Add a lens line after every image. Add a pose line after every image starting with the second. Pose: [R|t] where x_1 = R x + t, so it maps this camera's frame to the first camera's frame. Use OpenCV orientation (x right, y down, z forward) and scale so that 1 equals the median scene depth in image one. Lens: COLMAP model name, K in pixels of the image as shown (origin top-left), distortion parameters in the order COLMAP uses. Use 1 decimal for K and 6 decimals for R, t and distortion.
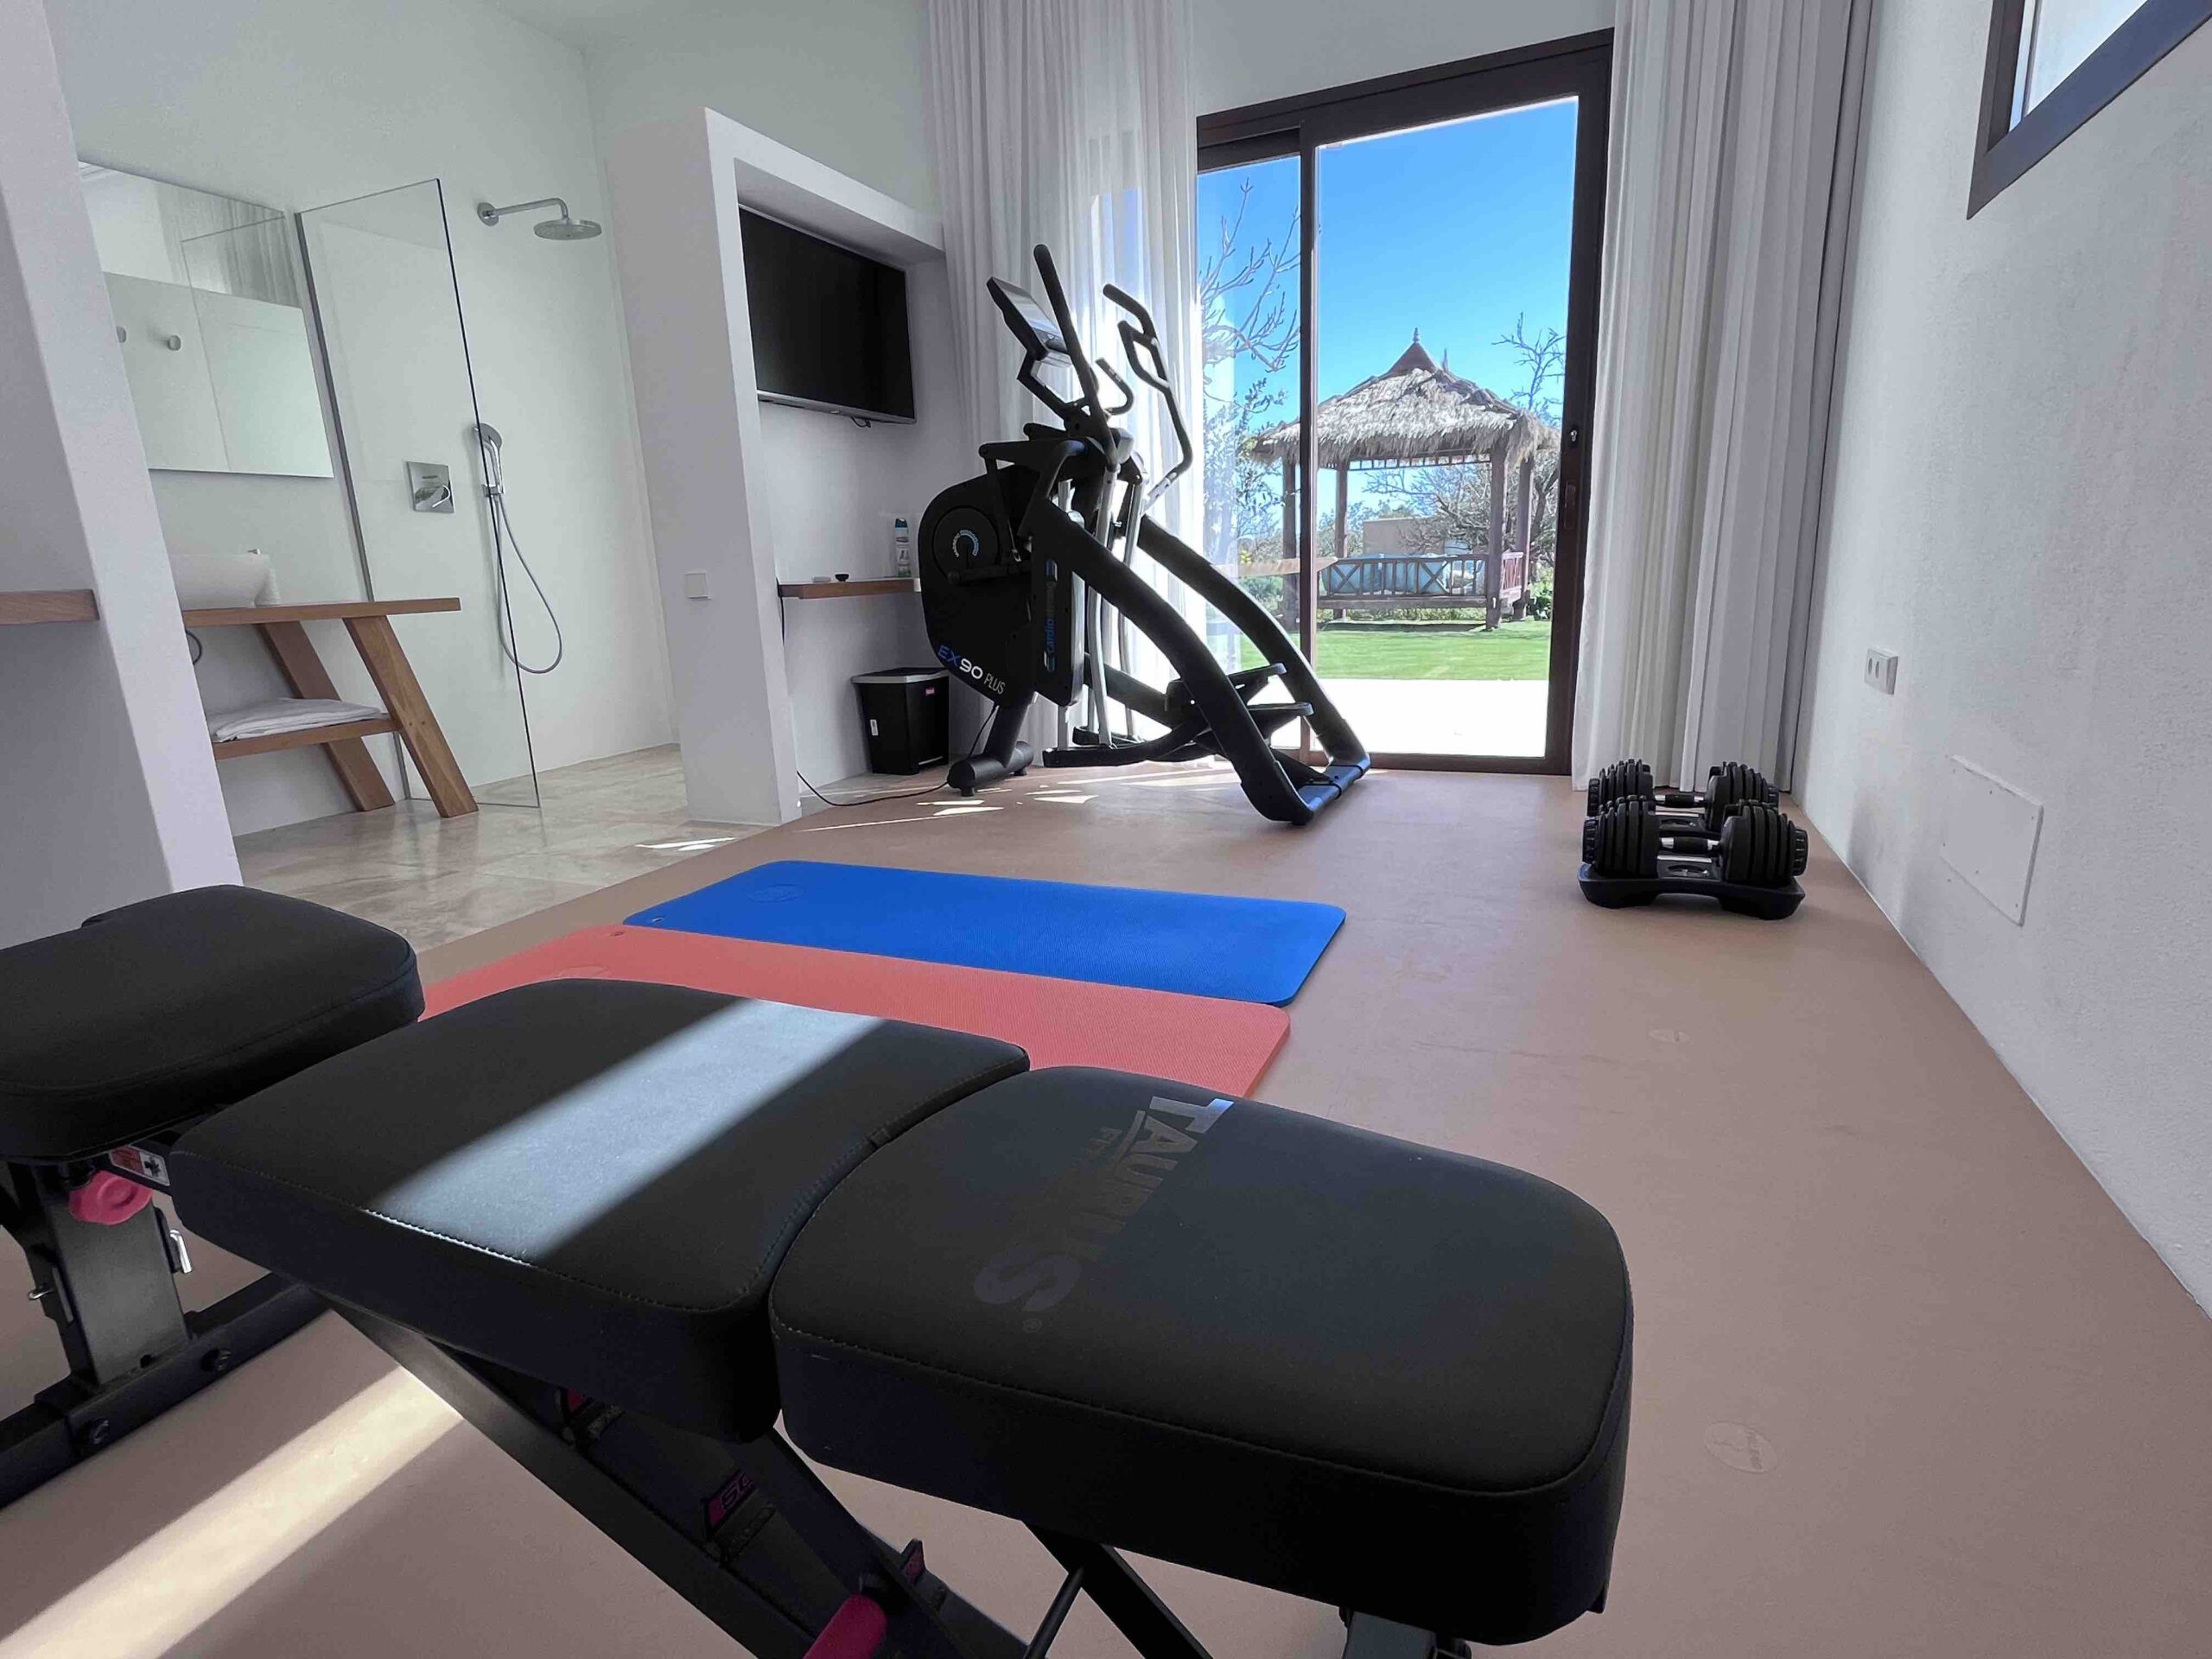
lens RADIAL K [[1094.1, 0, 1102.1], [0, 1094.1, 826.1], [0, 0, 1]] dist [-0.013167, -0.000371]
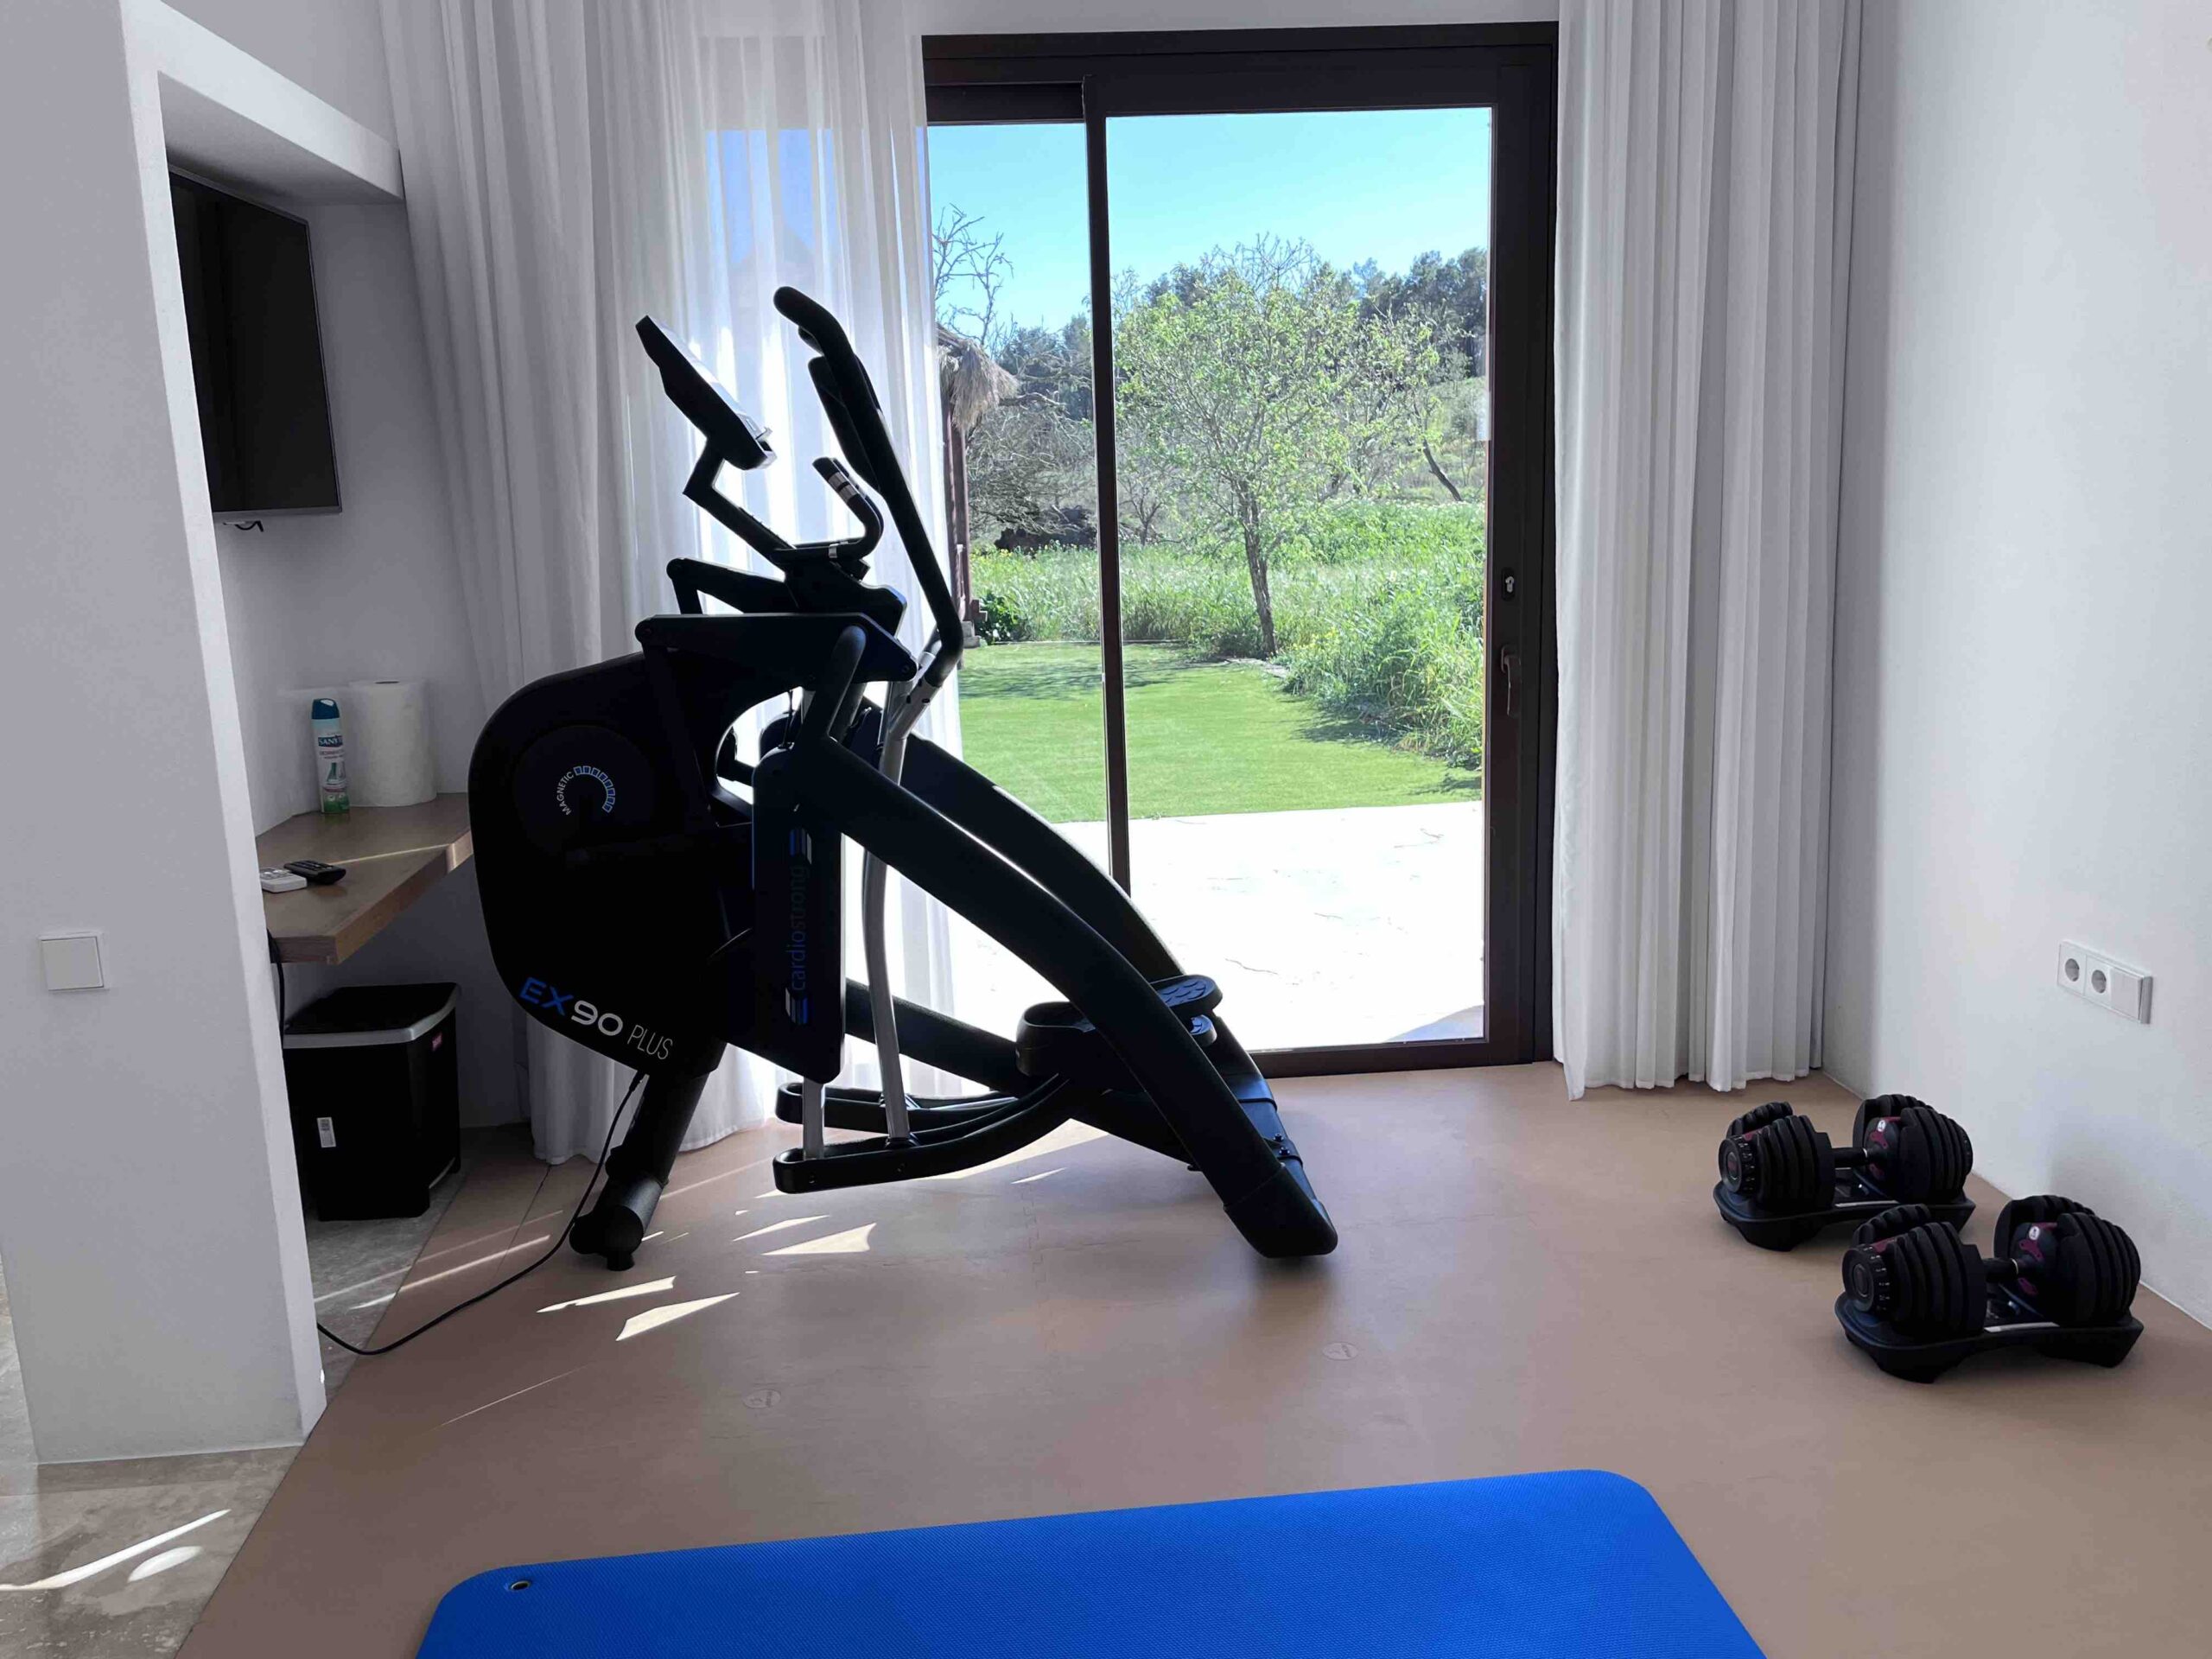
lens RADIAL K [[1791.8, 0, 1106.9], [0, 1791.8, 830.0], [0, 0, 1]] dist [-0.003316, -0.006424]
pose [[0.867573, -0.089952, 0.489107, -0.321391], [0.115333, 0.993085, -0.021937, -0.187882], [-0.483751, 0.075442, 0.871948, 0.133594]]
